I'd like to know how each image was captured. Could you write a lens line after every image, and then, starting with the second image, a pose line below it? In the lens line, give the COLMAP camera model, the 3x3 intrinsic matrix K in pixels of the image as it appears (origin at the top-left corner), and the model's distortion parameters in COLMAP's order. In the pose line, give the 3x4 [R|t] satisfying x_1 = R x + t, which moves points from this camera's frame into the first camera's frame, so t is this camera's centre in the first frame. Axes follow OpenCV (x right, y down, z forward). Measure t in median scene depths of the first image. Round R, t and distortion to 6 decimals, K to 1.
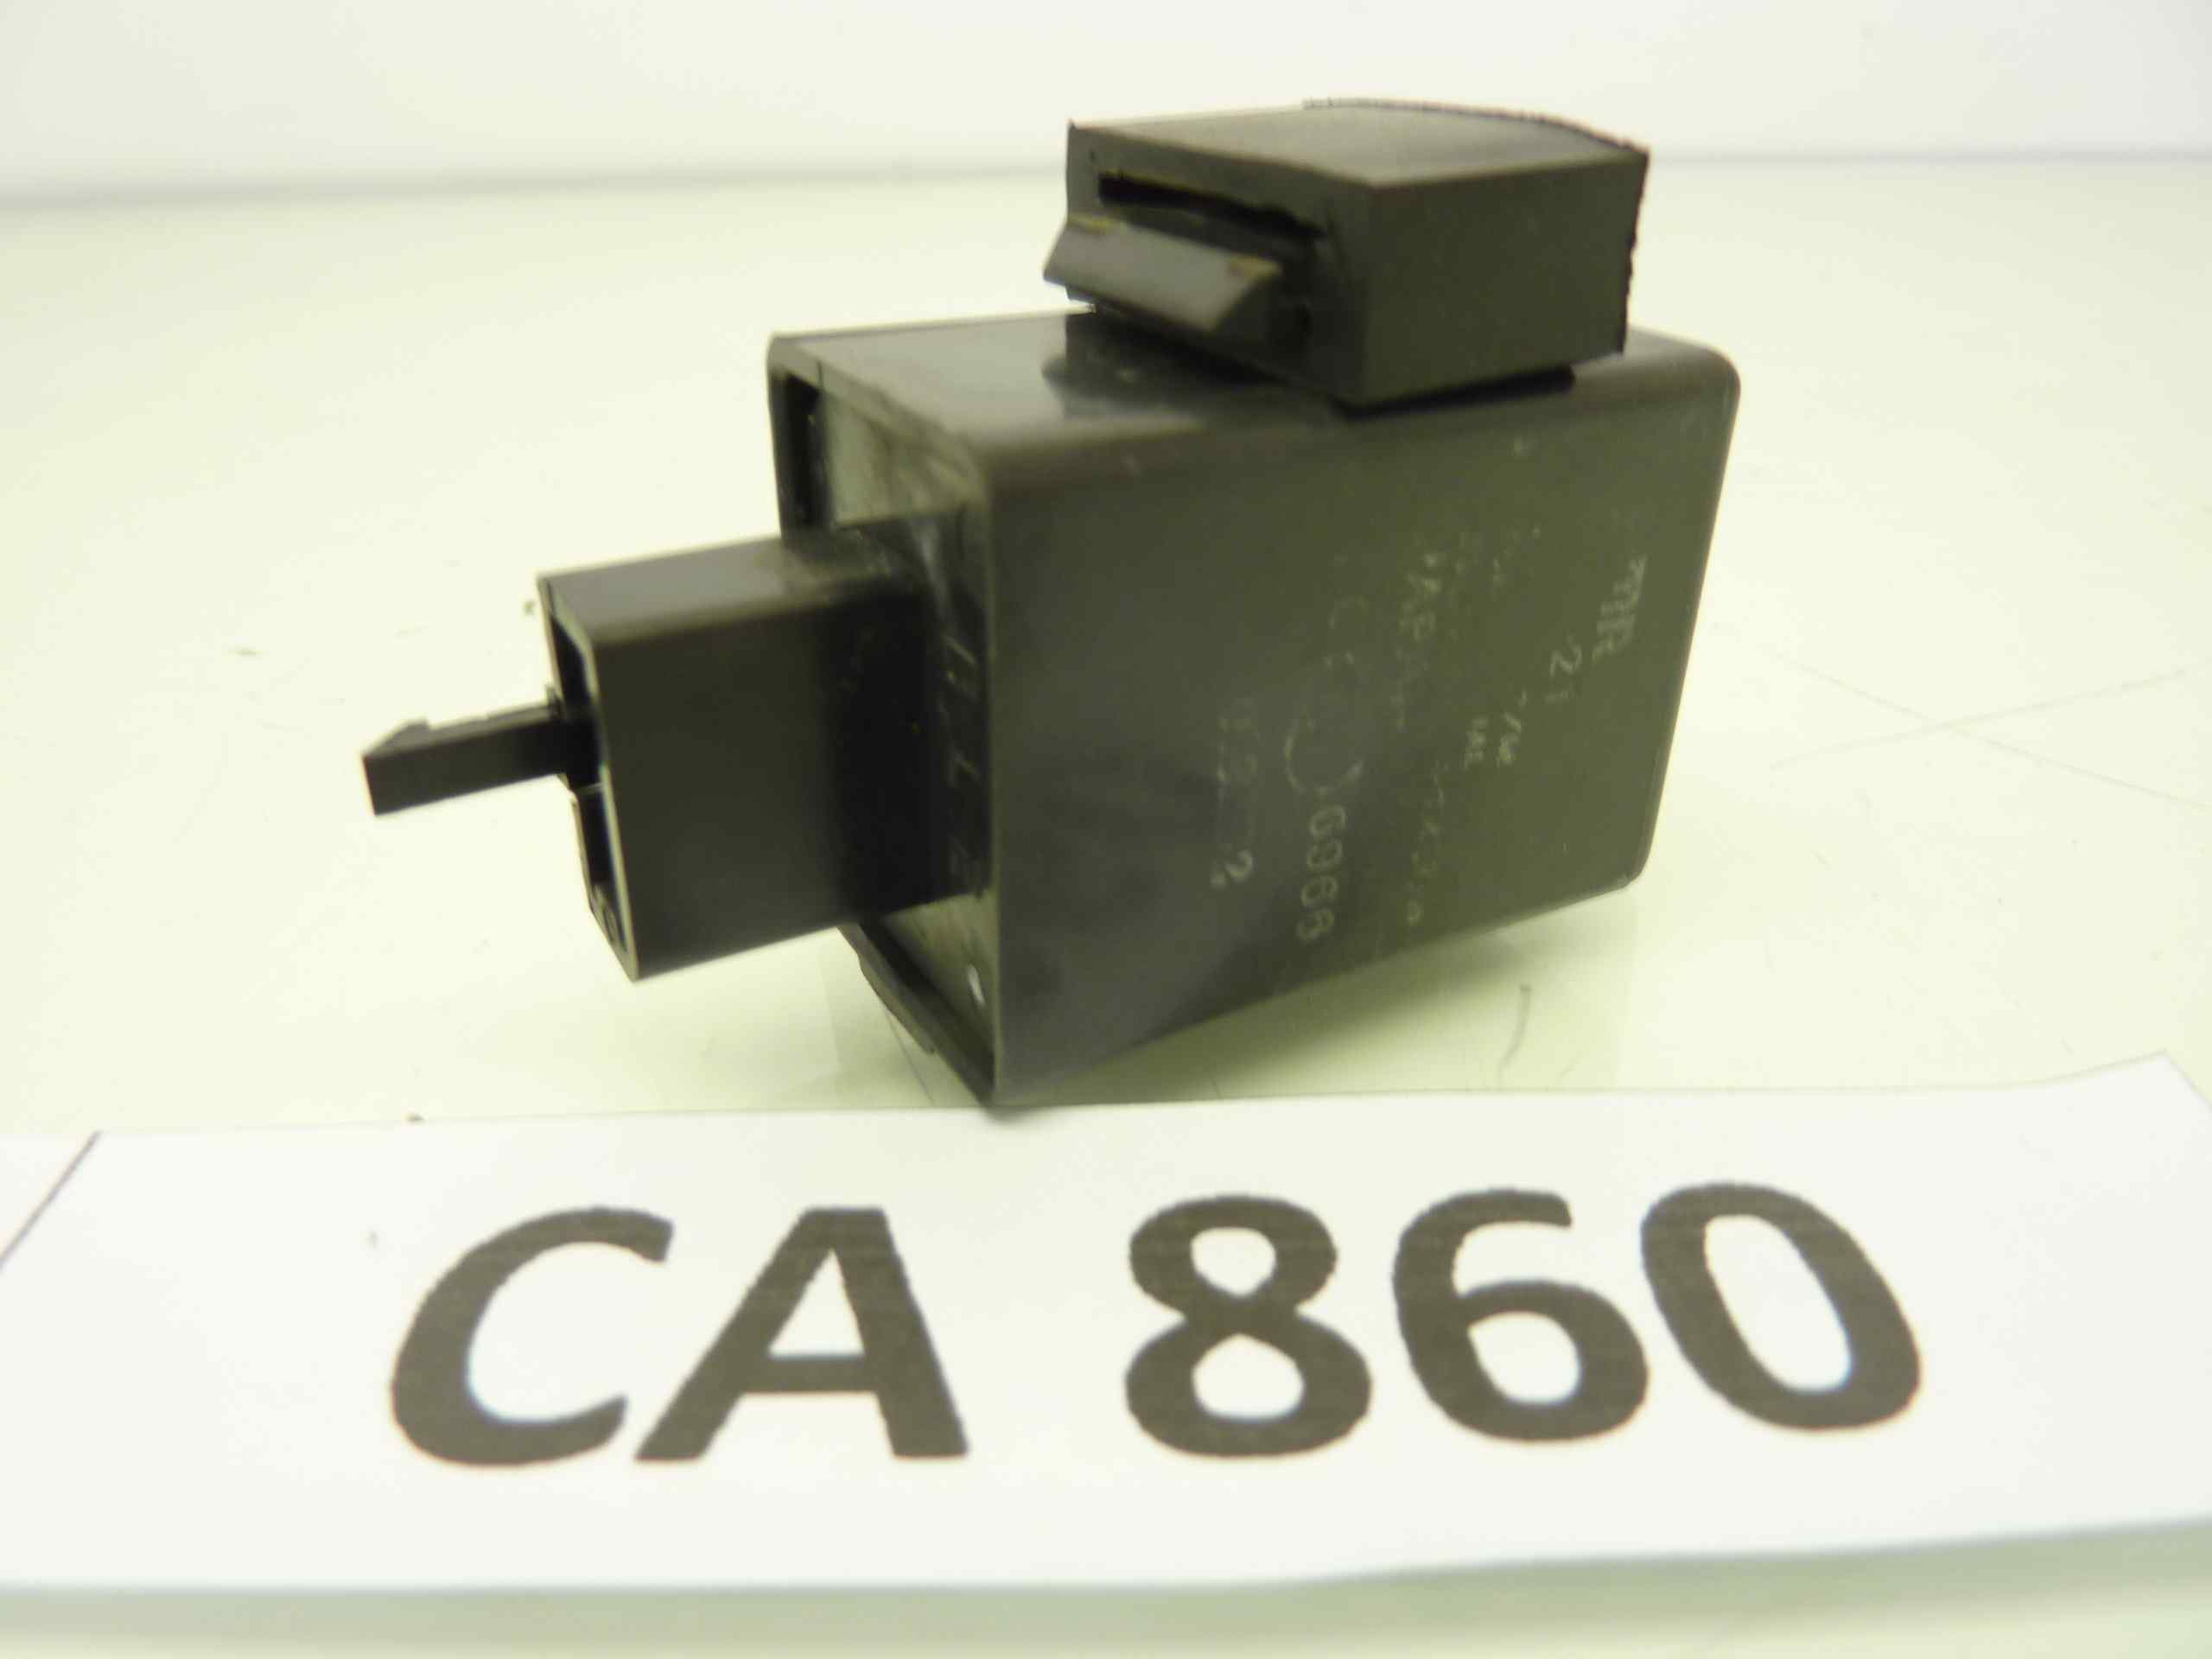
lens RADIAL K [[1698.2, 0, 1111.3], [0, 1698.2, 812.7], [0, 0, 1]] dist [-0.059498, -0.002537]
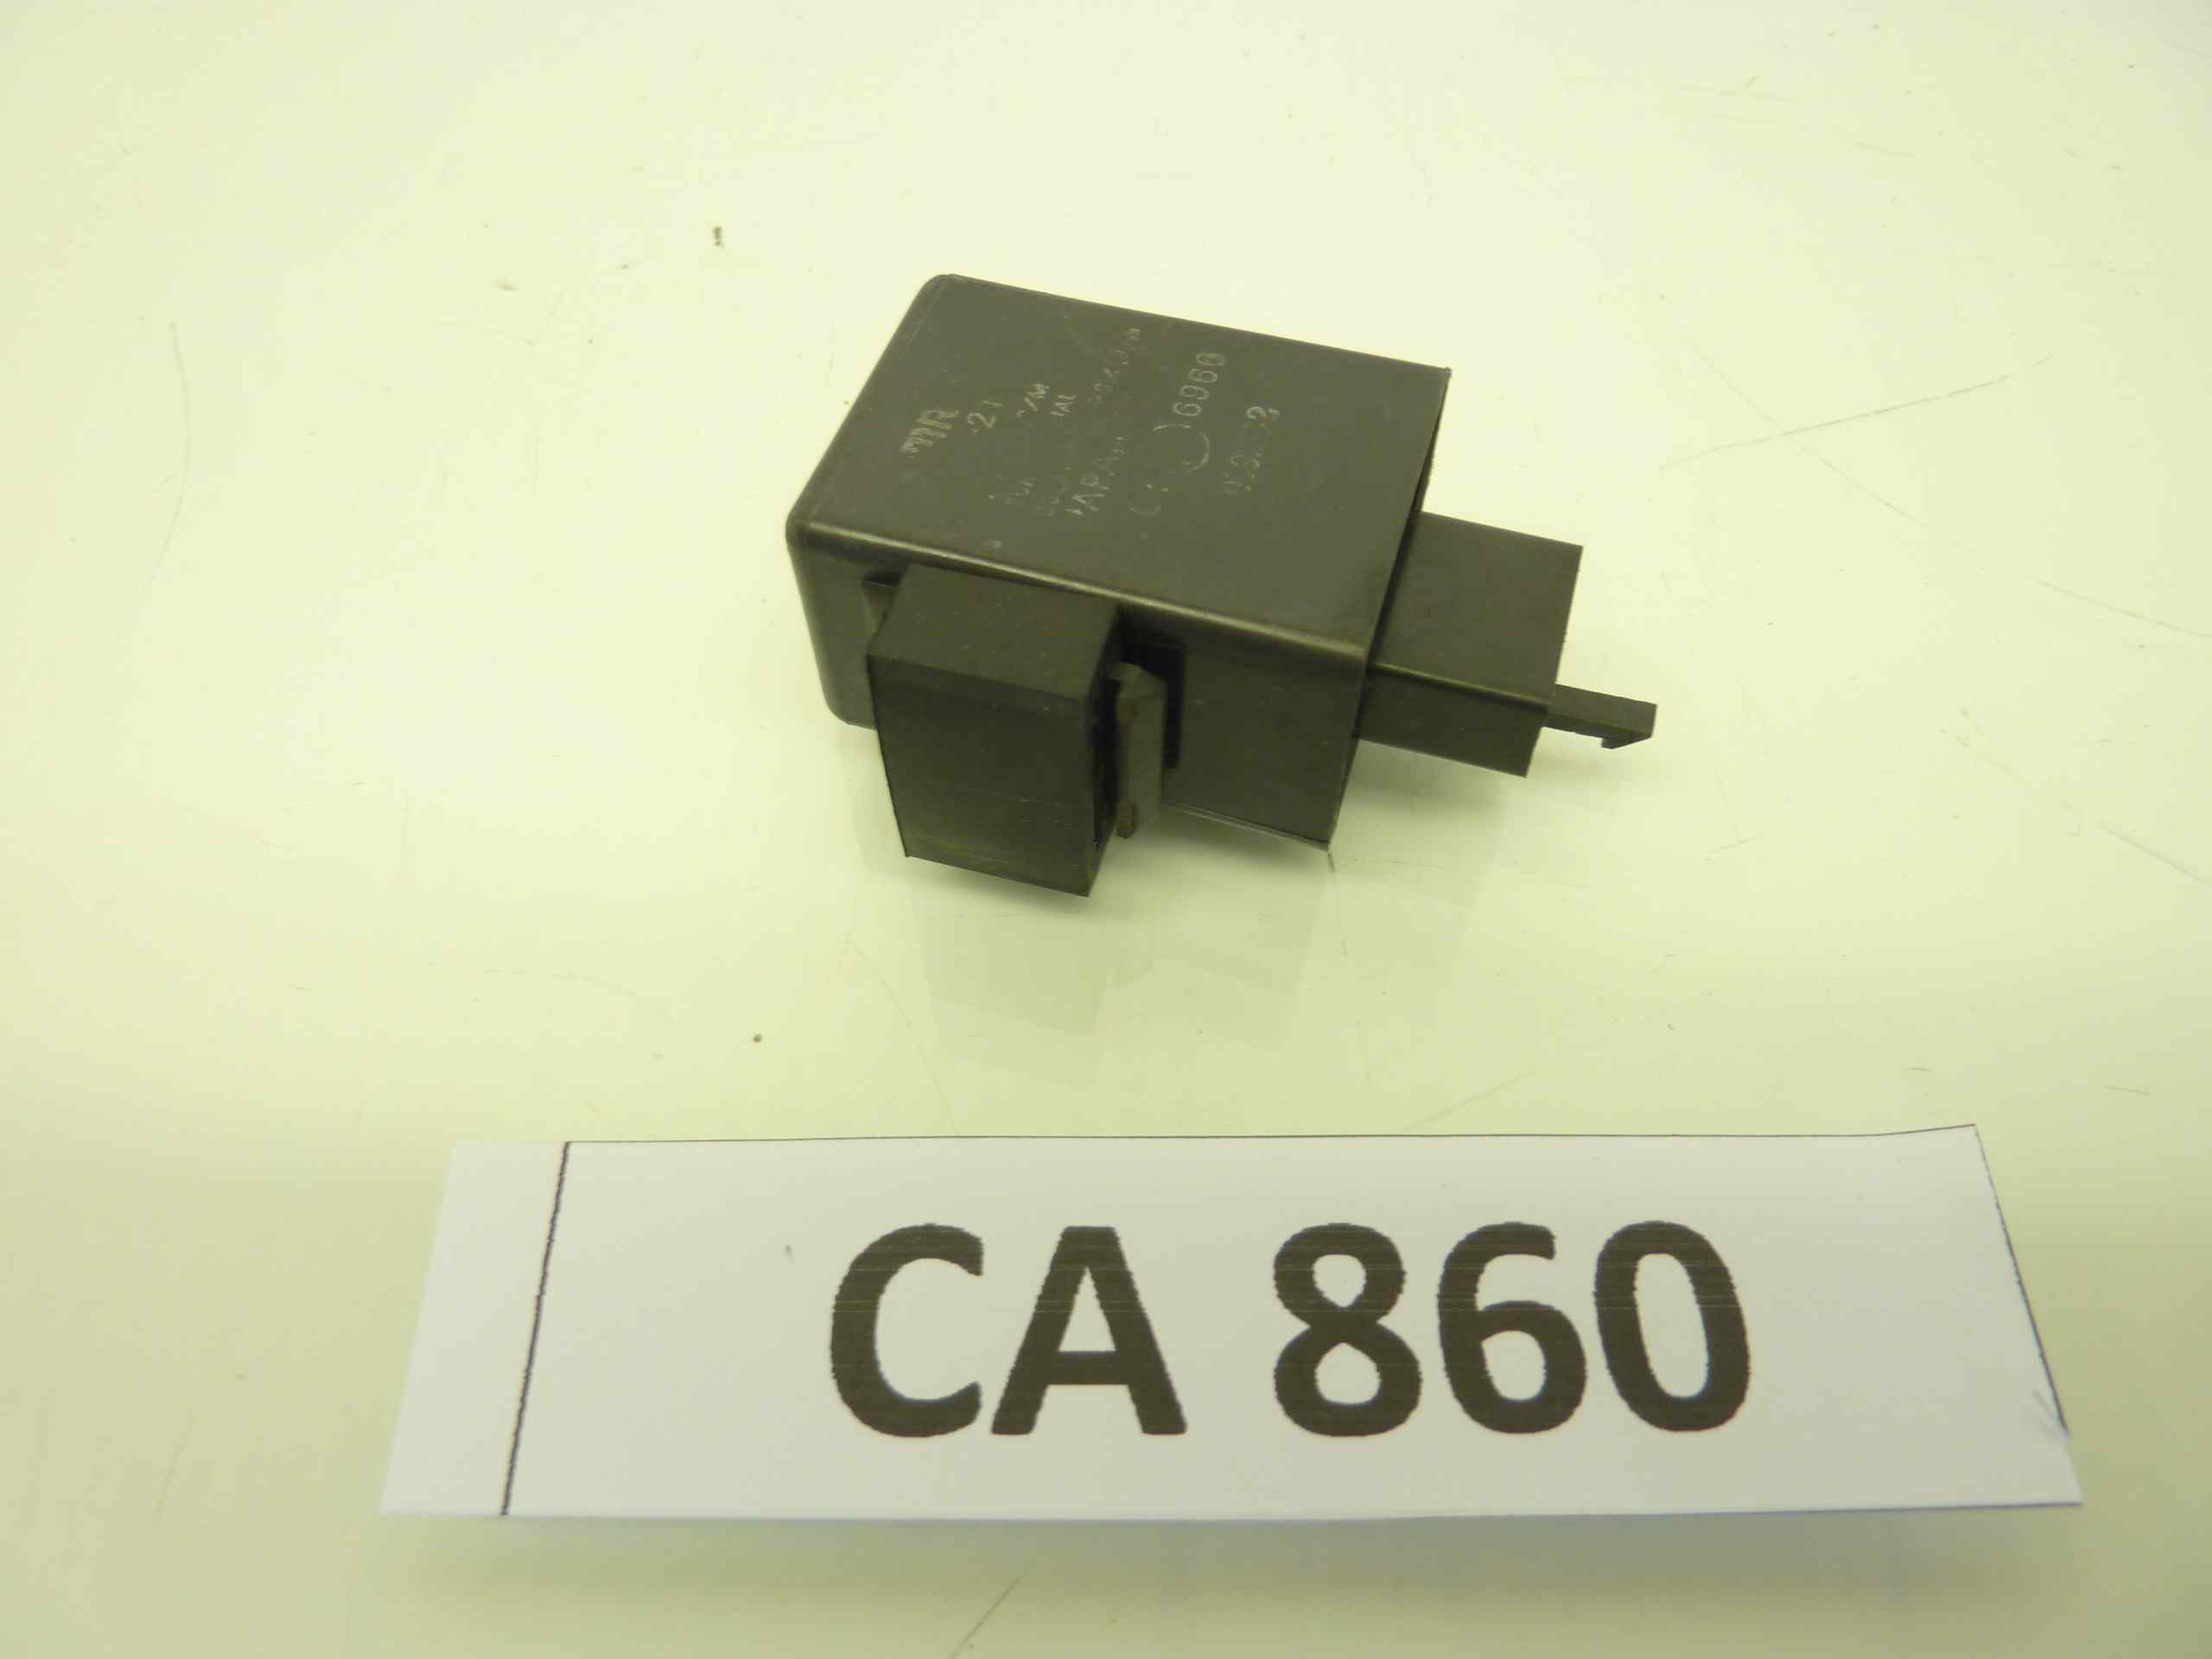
lens RADIAL K [[1698.2, 0, 1092.9], [0, 1698.2, 821.5], [0, 0, 1]] dist [-0.059498, -0.002537]
pose [[0.999720, 0.022506, 0.007266, -0.187275], [-0.023270, 0.881221, 0.472131, -0.889743], [0.004223, -0.472168, 0.881498, -0.208082]]
